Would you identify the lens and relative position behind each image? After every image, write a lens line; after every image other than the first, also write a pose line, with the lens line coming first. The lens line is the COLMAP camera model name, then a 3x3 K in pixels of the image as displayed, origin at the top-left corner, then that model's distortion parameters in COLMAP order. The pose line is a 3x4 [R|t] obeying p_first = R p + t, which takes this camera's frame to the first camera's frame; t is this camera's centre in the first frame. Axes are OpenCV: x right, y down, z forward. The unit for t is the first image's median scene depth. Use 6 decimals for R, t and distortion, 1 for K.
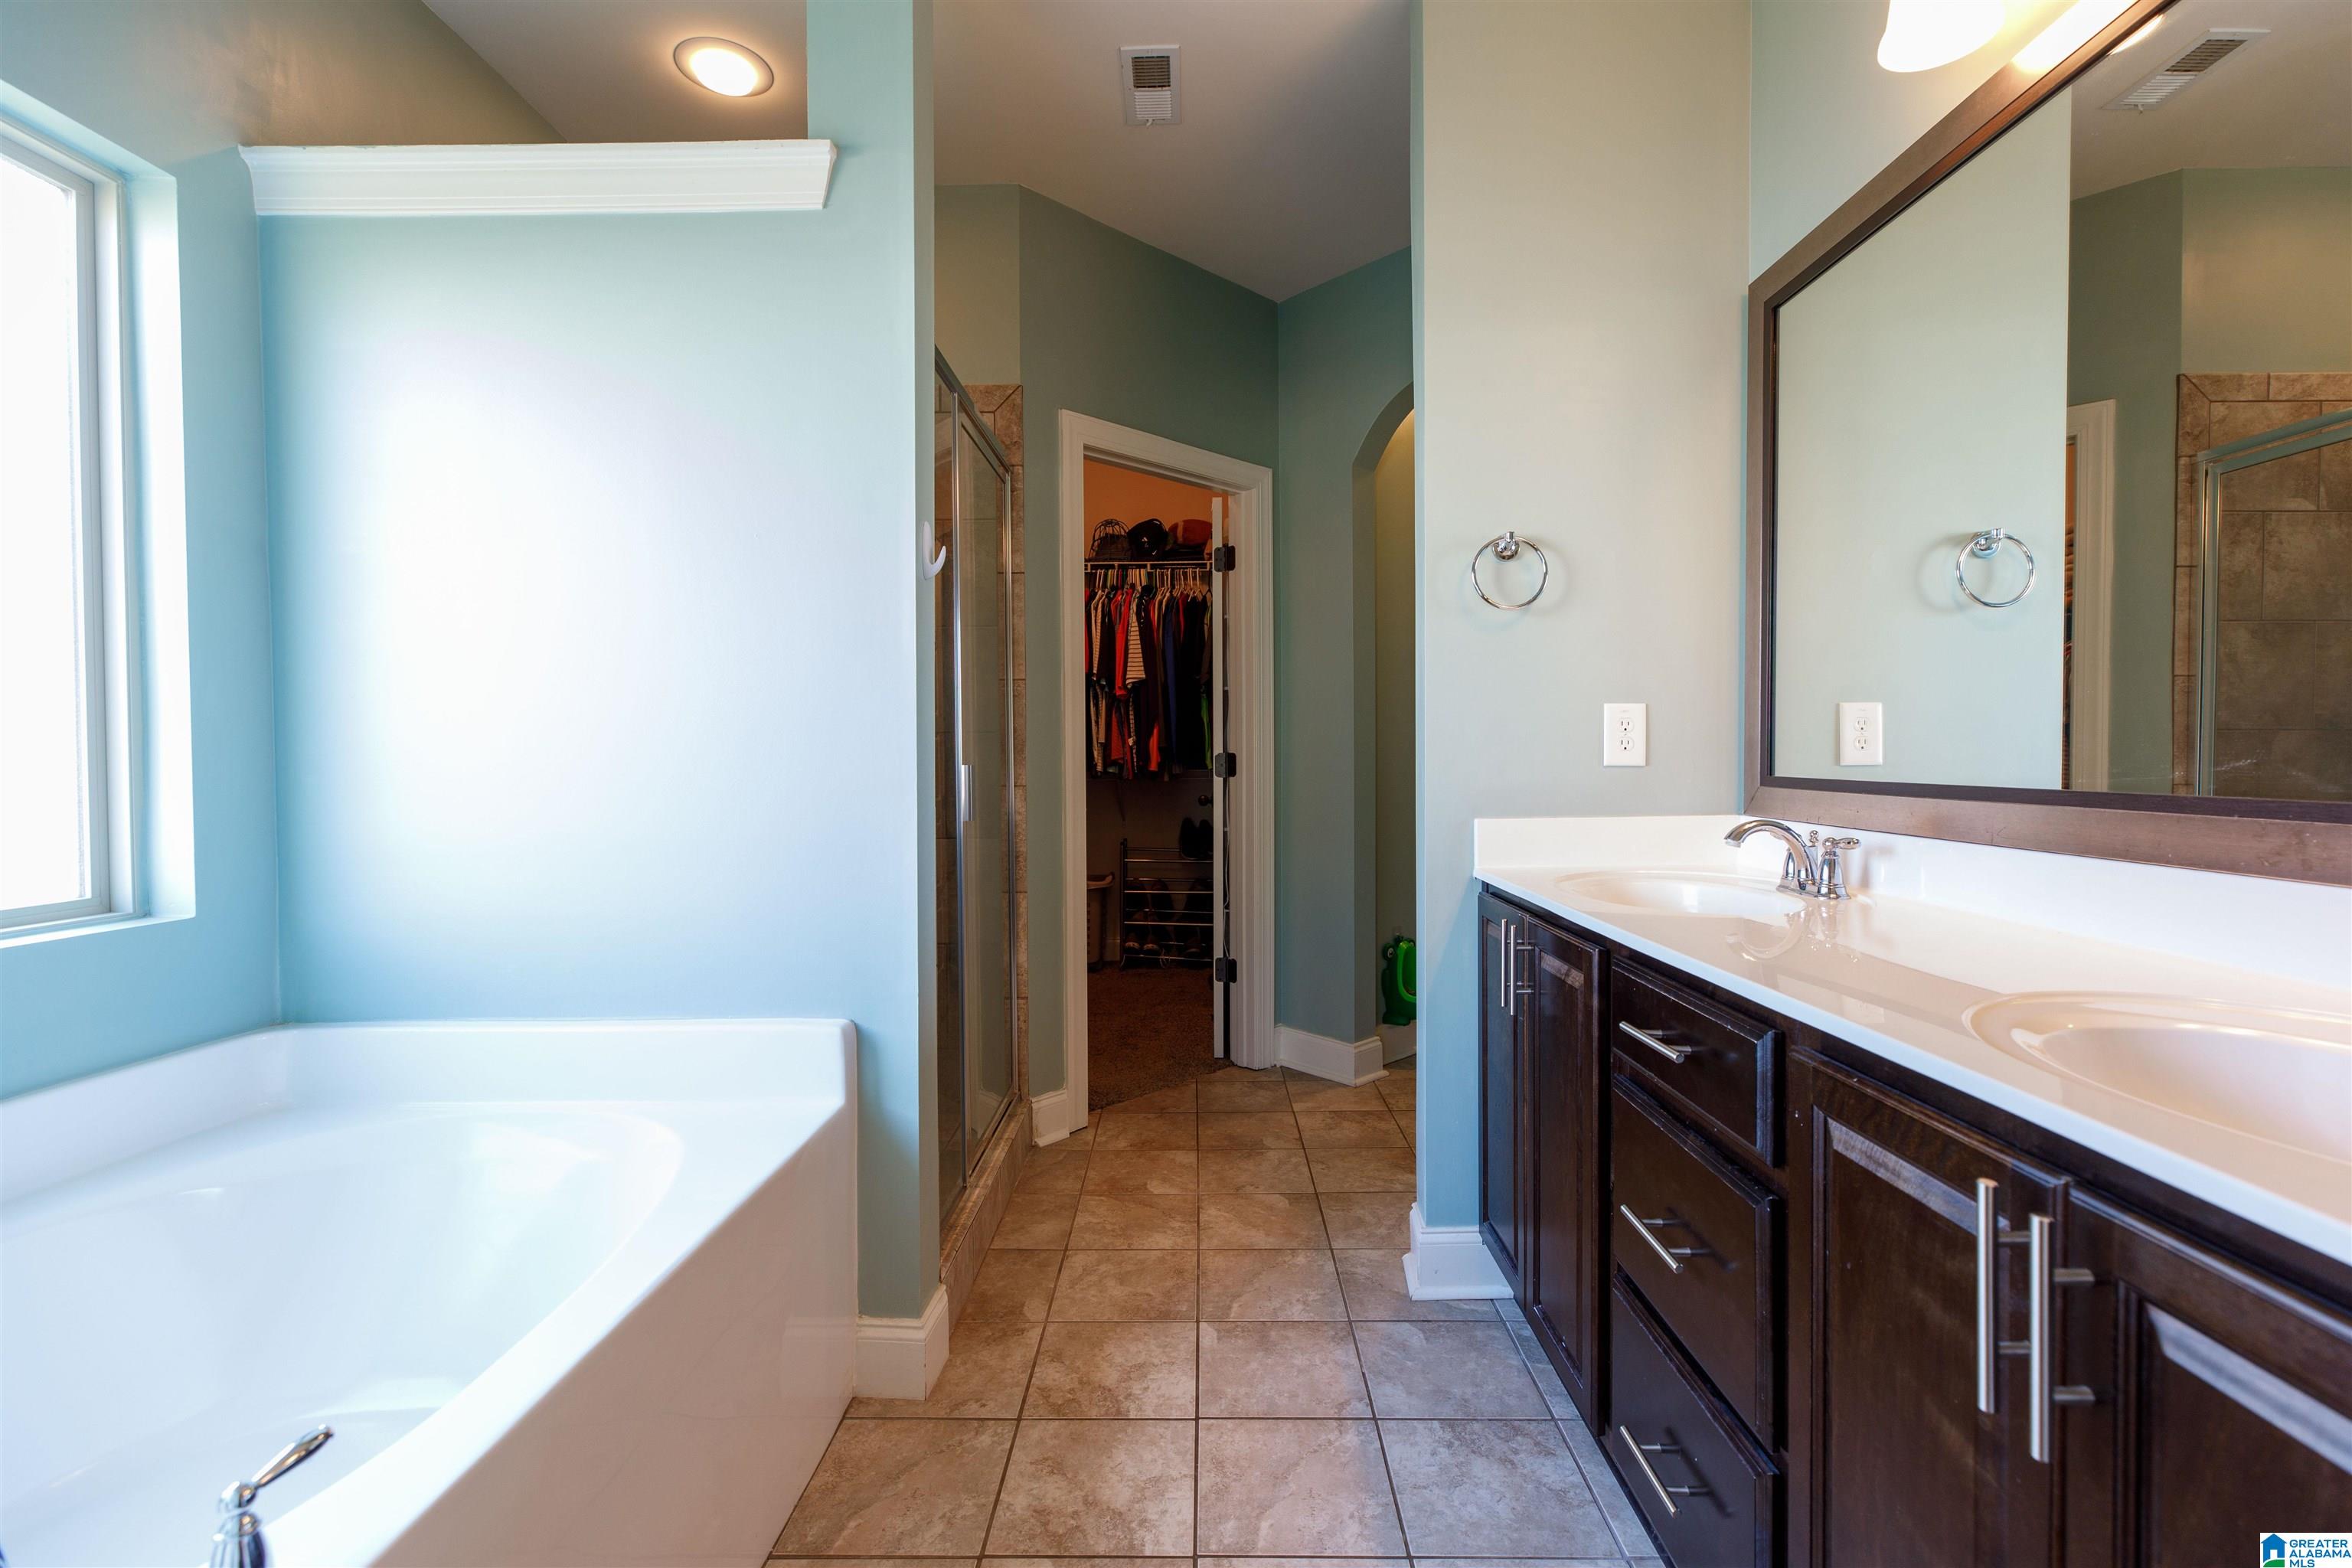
lens RADIAL K [[1050.7, 0, 1179.0], [0, 1050.7, 776.0], [0, 0, 1]] dist [0.006343, -0.001050]
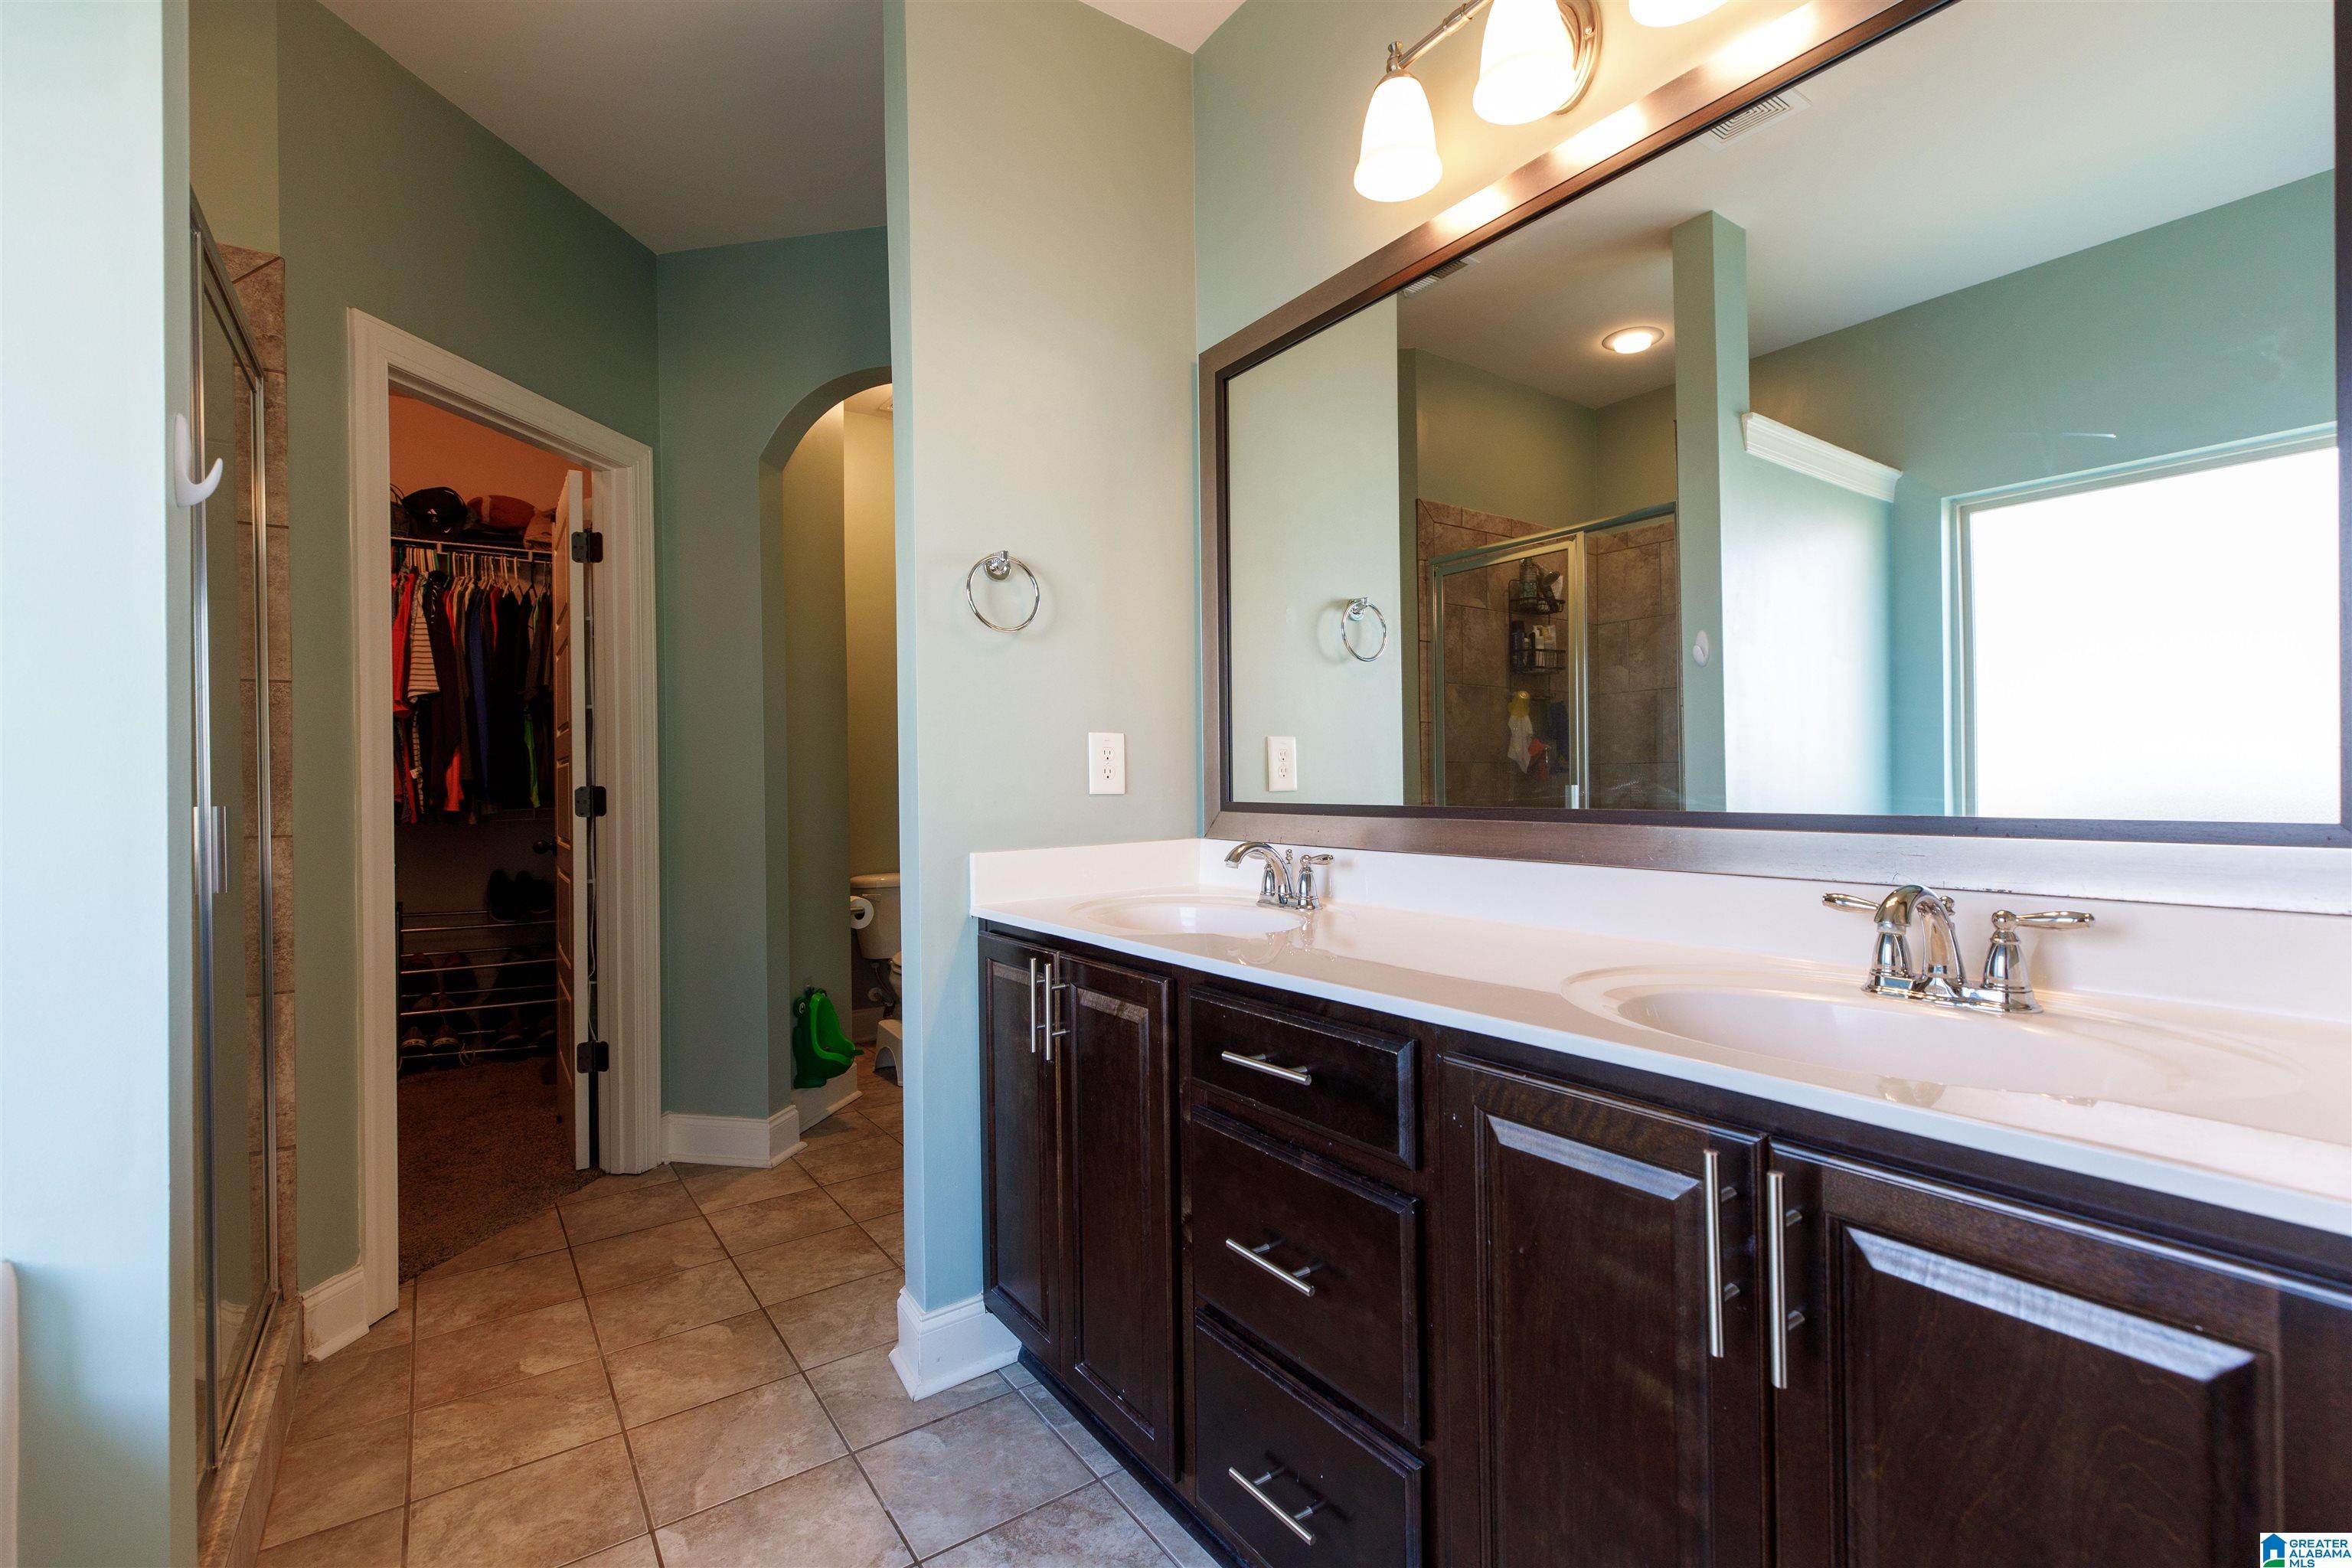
lens RADIAL K [[1050.7, 0, 1176.8], [0, 1050.7, 778.7], [0, 0, 1]] dist [0.006343, -0.001050]
pose [[0.805441, -0.004528, 0.592659, -0.120158], [0.021681, 0.999527, -0.021828, -0.000987], [-0.592279, 0.030431, 0.805158, 0.137412]]
